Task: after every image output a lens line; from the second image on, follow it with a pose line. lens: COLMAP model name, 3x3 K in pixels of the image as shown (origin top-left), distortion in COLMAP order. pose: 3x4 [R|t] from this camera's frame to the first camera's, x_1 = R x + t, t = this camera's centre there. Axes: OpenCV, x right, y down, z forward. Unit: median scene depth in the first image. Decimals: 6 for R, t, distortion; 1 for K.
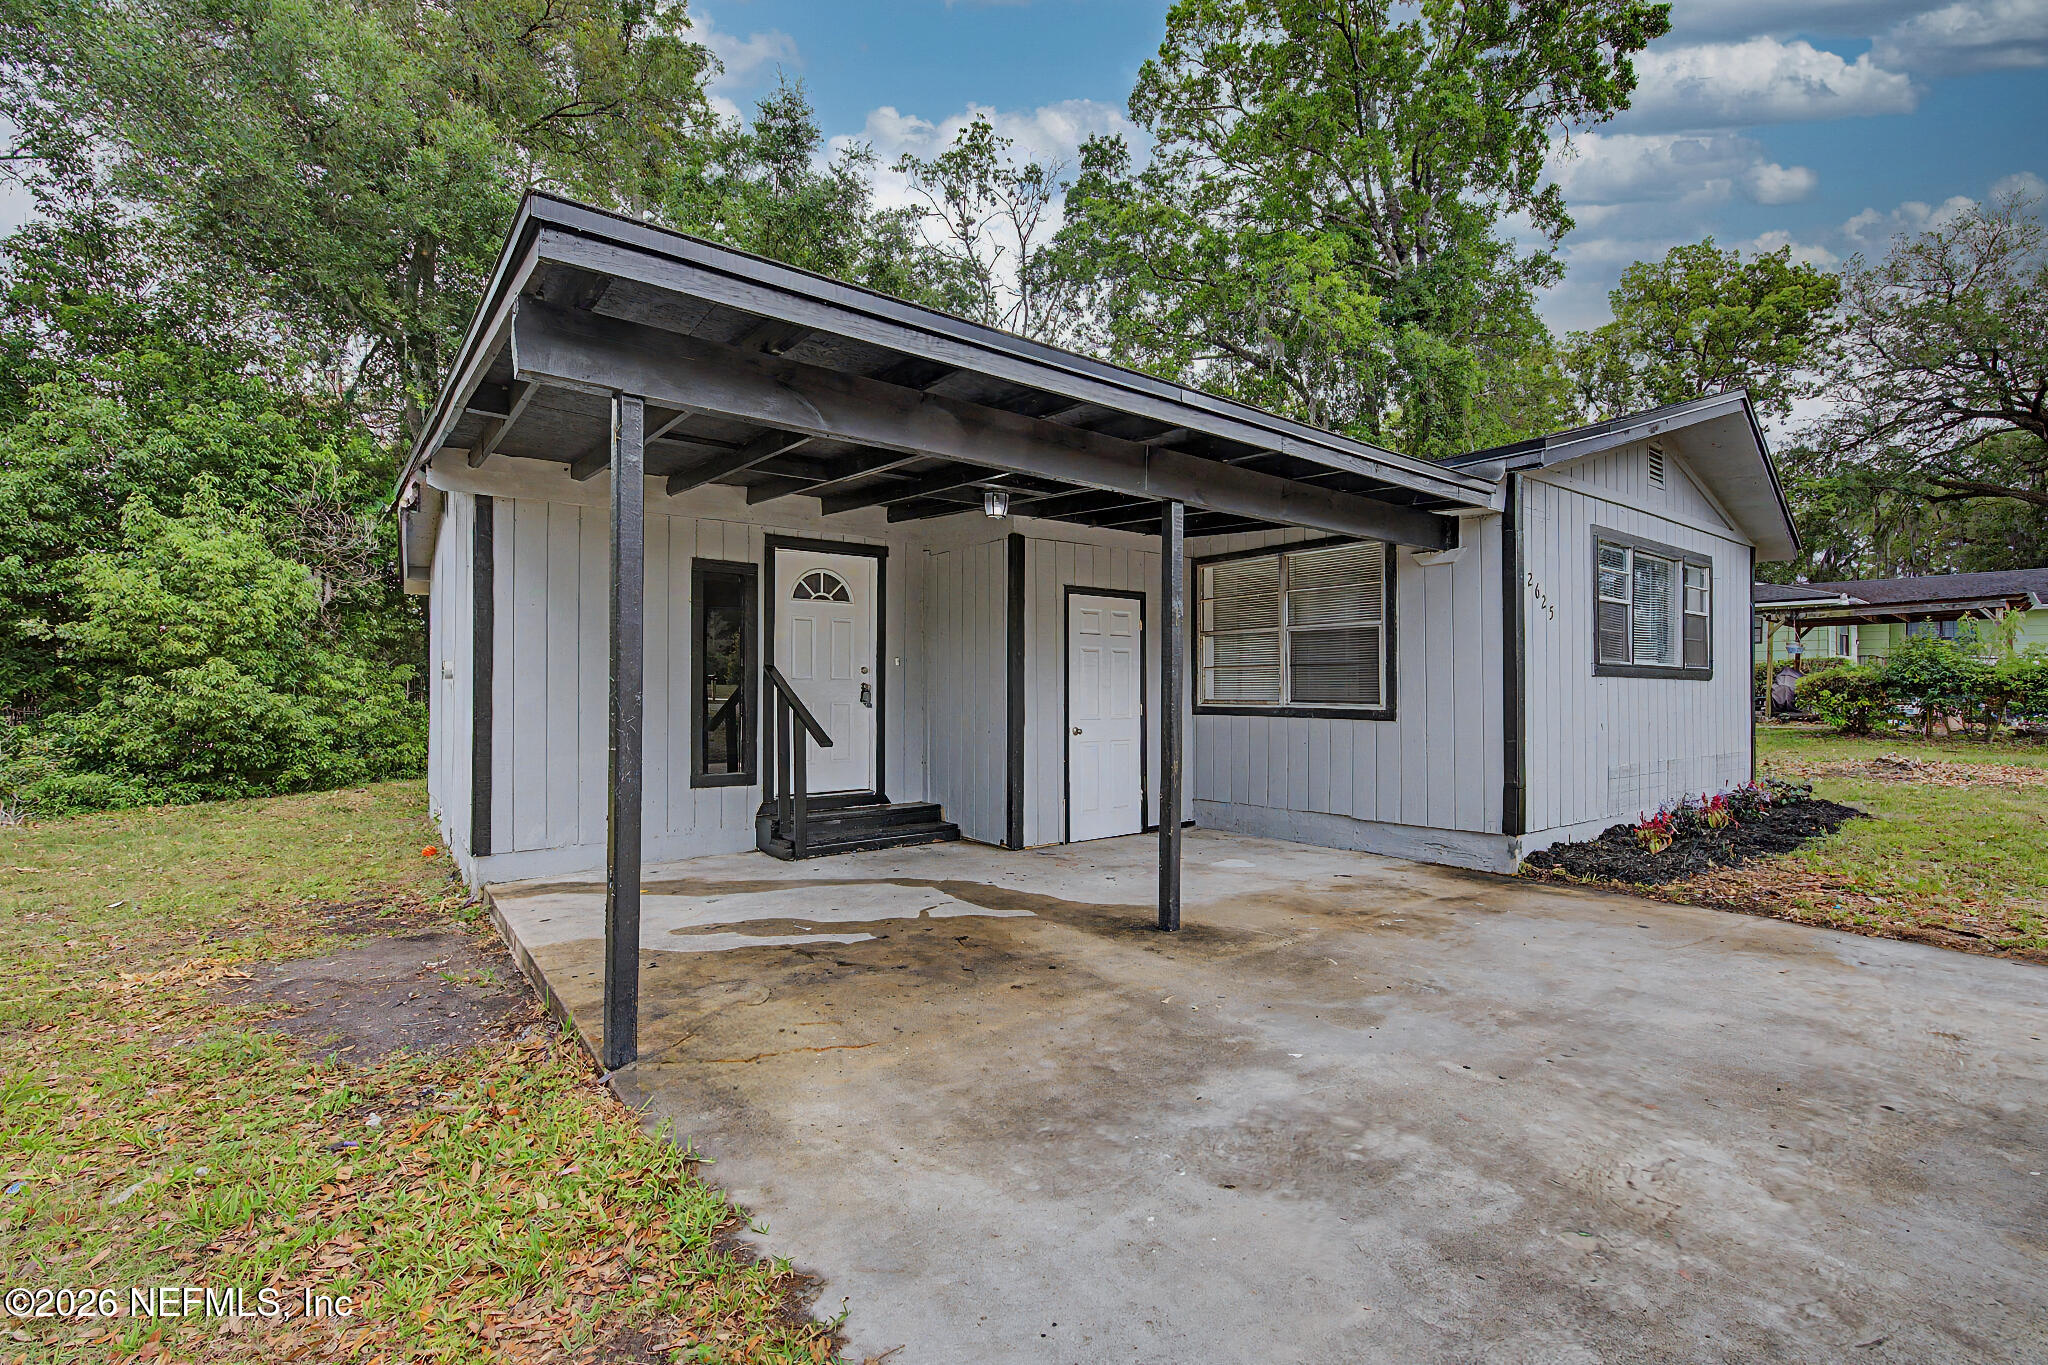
lens RADIAL K [[1023.6, 0, 1028.7], [0, 1023.6, 684.9], [0, 0, 1]] dist [-0.003672, -0.000375]
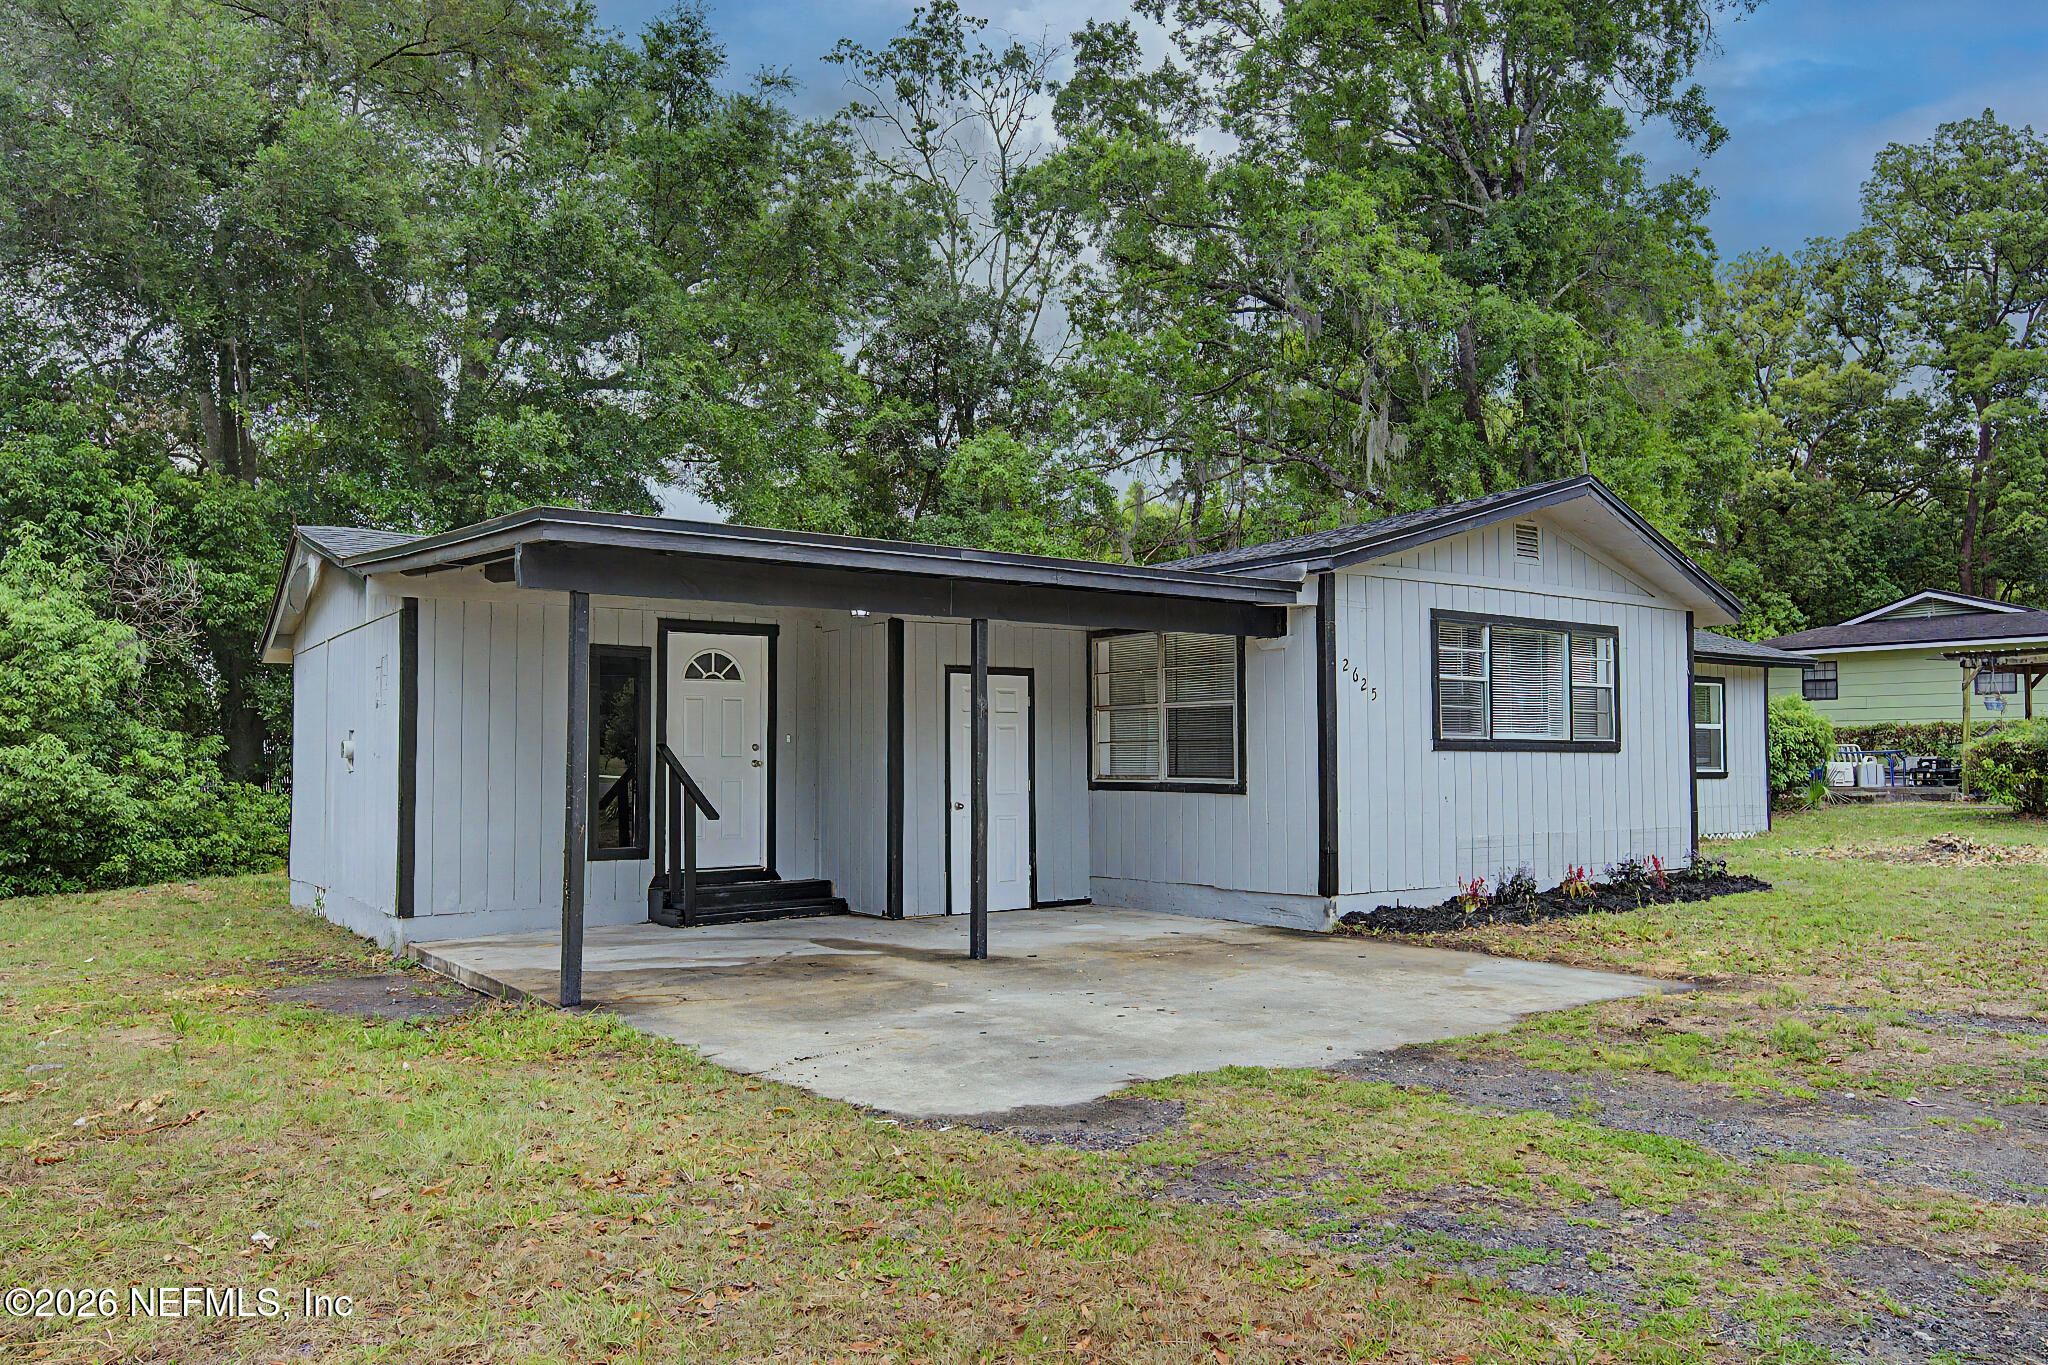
lens RADIAL K [[1665.4, 0, 1024.3], [0, 1665.4, 677.4], [0, 0, 1]] dist [0.001545, 0.002138]
pose [[0.999511, -0.006502, -0.030577, 0.137475], [0.005130, 0.998985, -0.044745, -0.007486], [0.030837, 0.044566, 0.998530, -0.561396]]
